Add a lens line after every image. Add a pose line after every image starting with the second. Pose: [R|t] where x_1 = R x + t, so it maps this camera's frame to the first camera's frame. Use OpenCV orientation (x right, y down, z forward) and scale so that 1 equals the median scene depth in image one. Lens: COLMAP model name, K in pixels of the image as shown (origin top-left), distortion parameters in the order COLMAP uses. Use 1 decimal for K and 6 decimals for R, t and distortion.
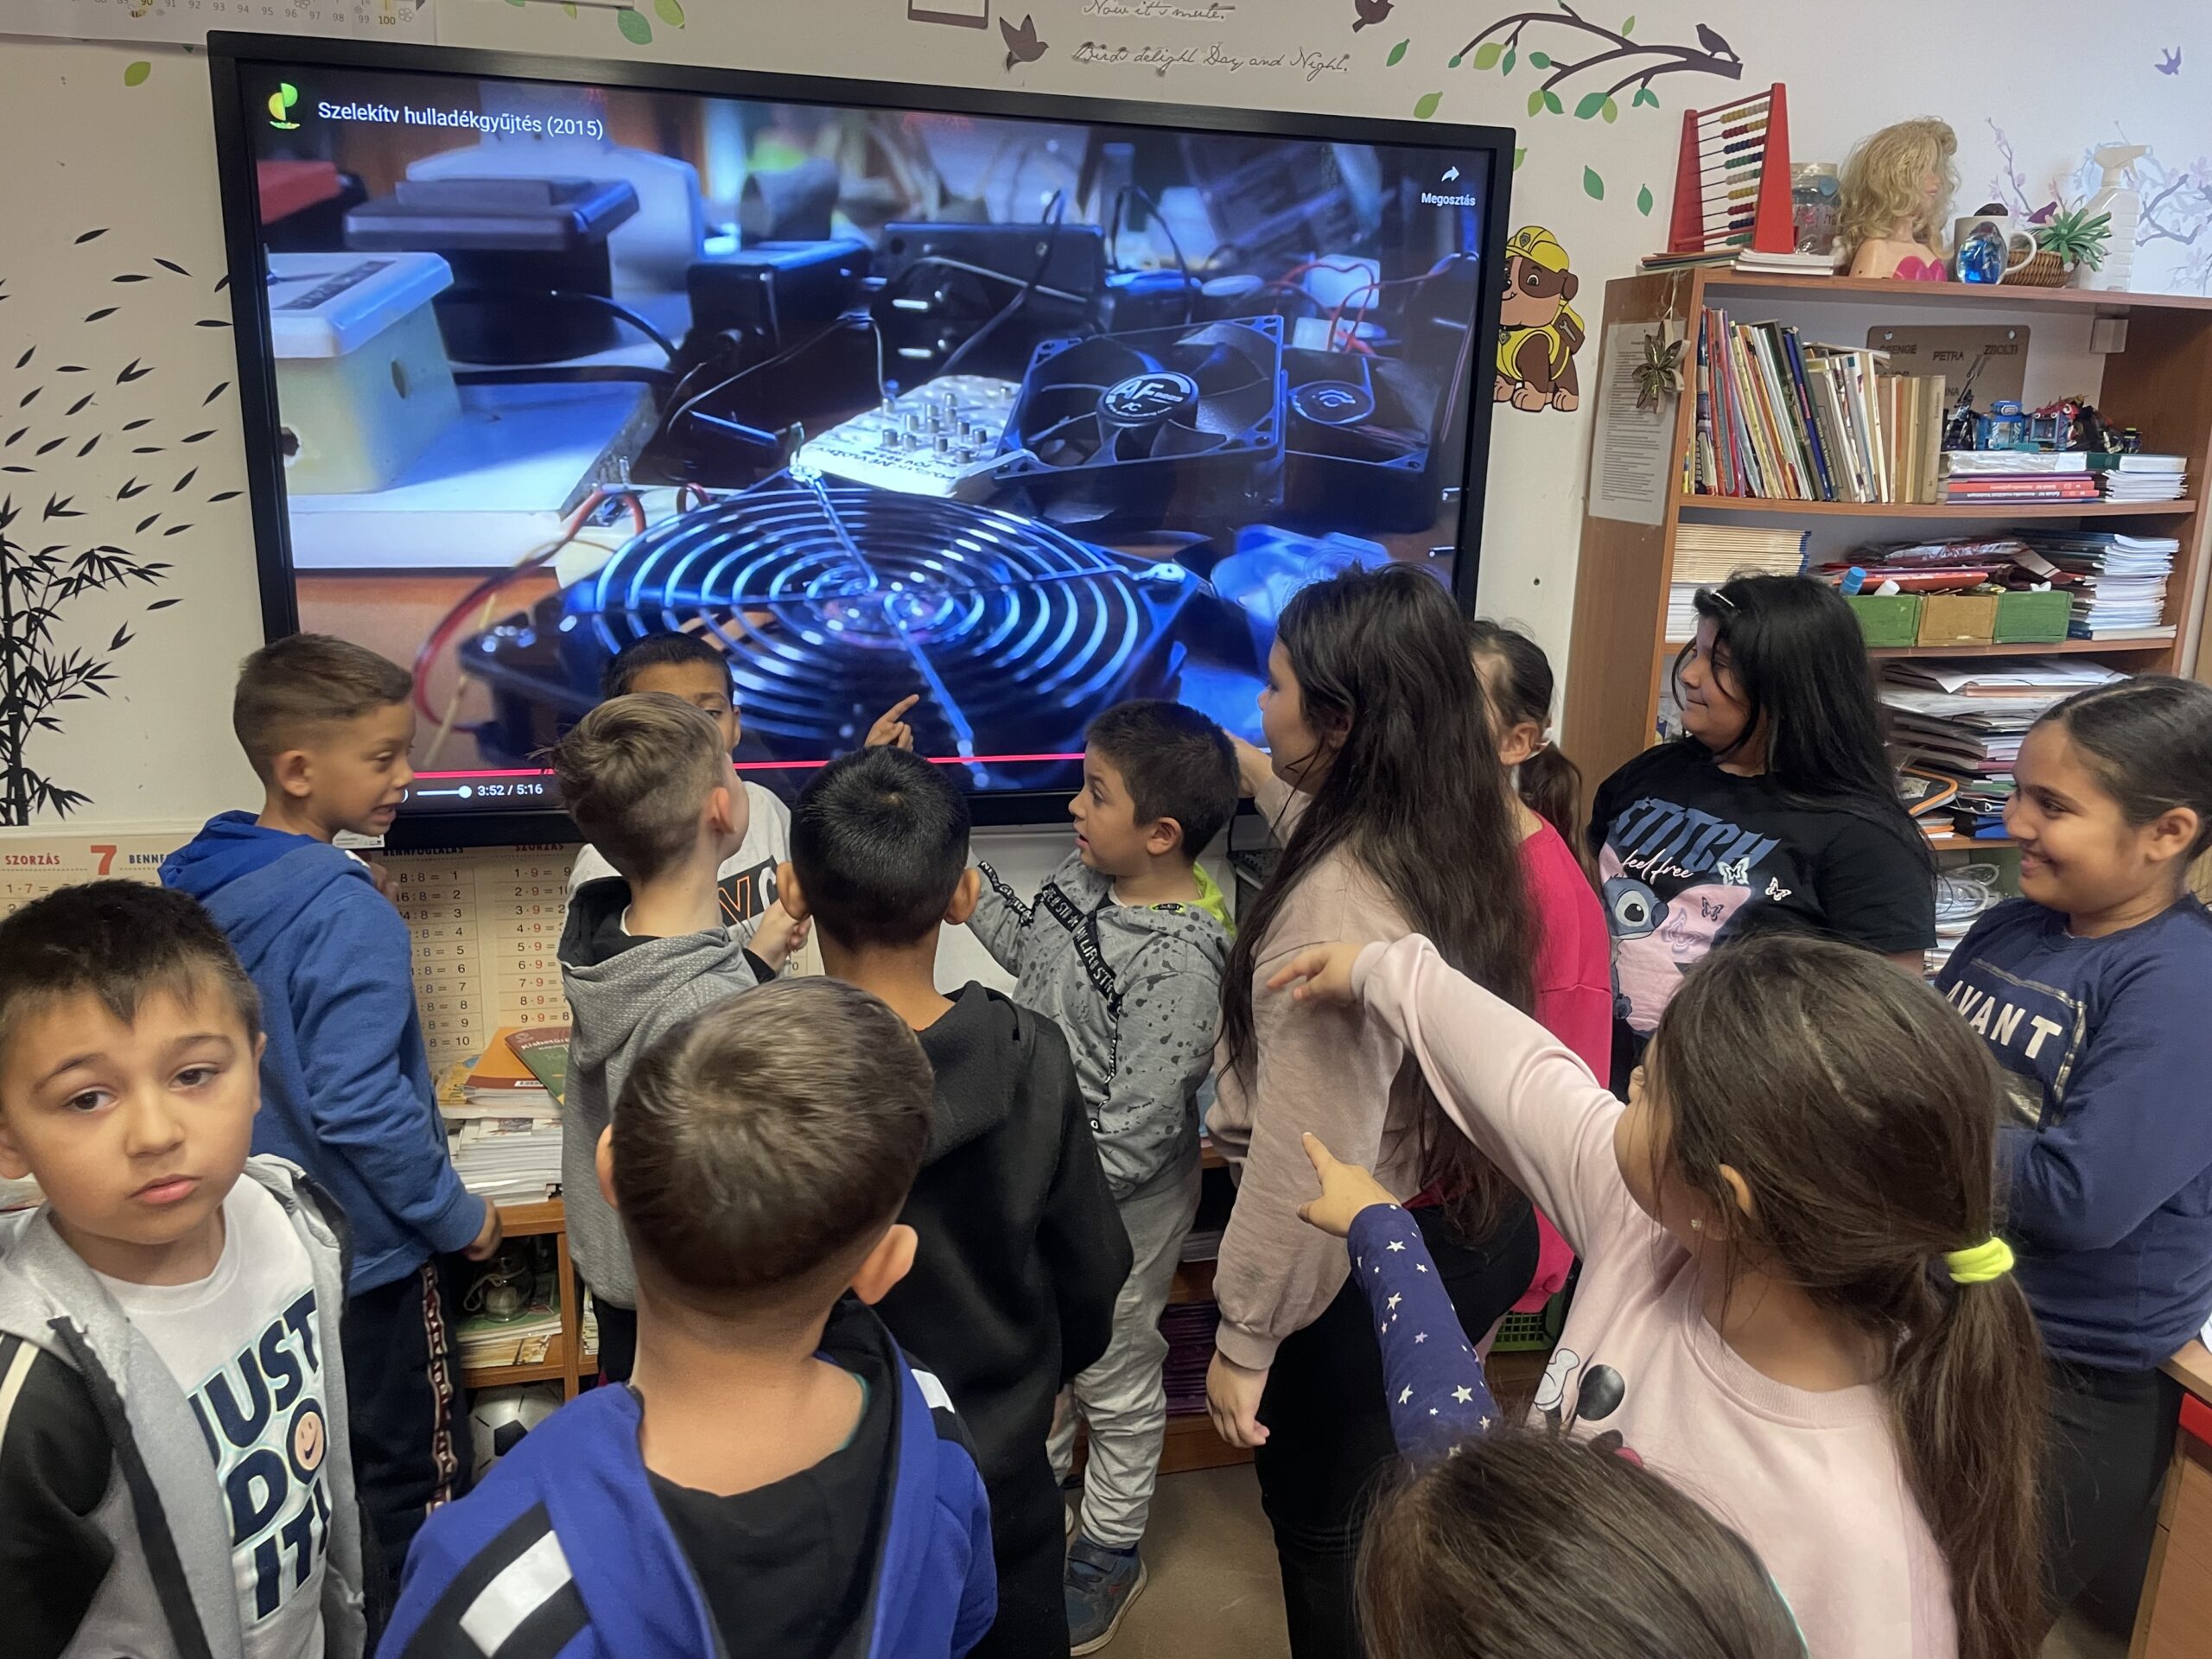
lens RADIAL K [[1687.1, 0, 1106.0], [0, 1687.1, 829.5], [0, 0, 1]] dist [0.077888, -0.105879]
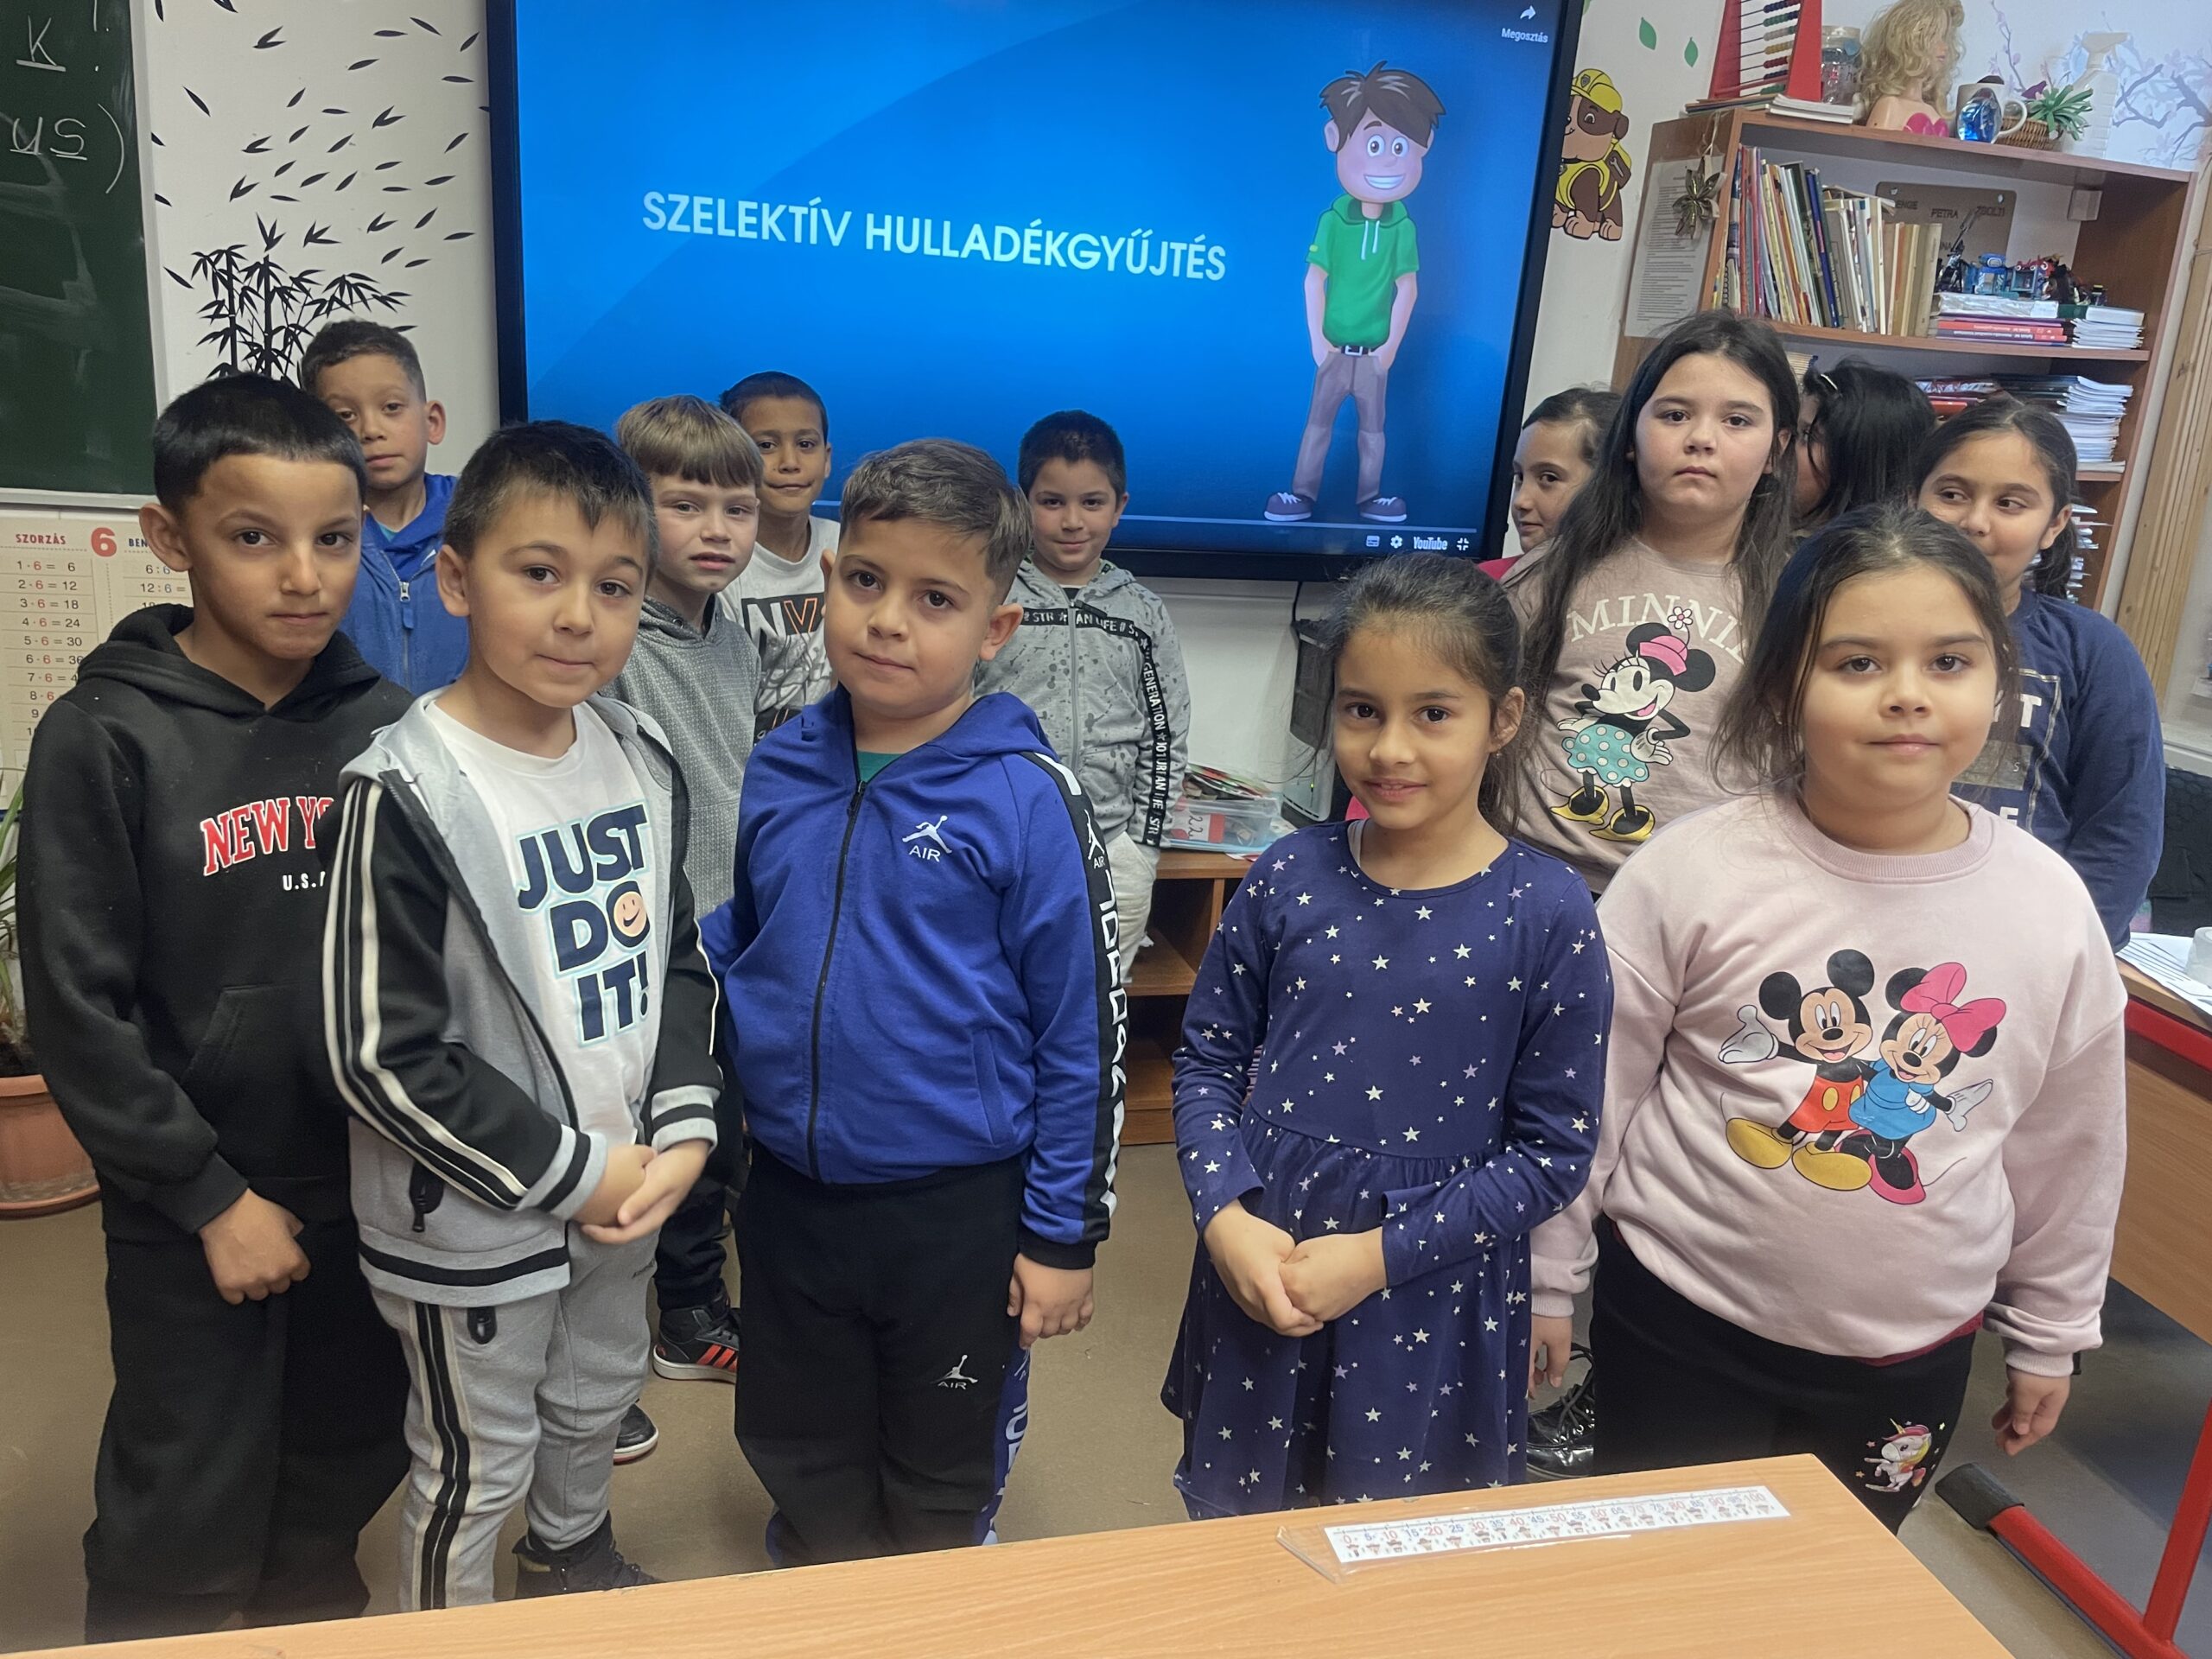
lens RADIAL K [[1687.1, 0, 1106.0], [0, 1687.1, 829.5], [0, 0, 1]] dist [0.077888, -0.105879]
pose [[0.998761, 0.042432, 0.026013, -0.080483], [-0.043568, 0.998047, 0.044766, 0.113014], [-0.024063, -0.045844, 0.998659, -0.148252]]
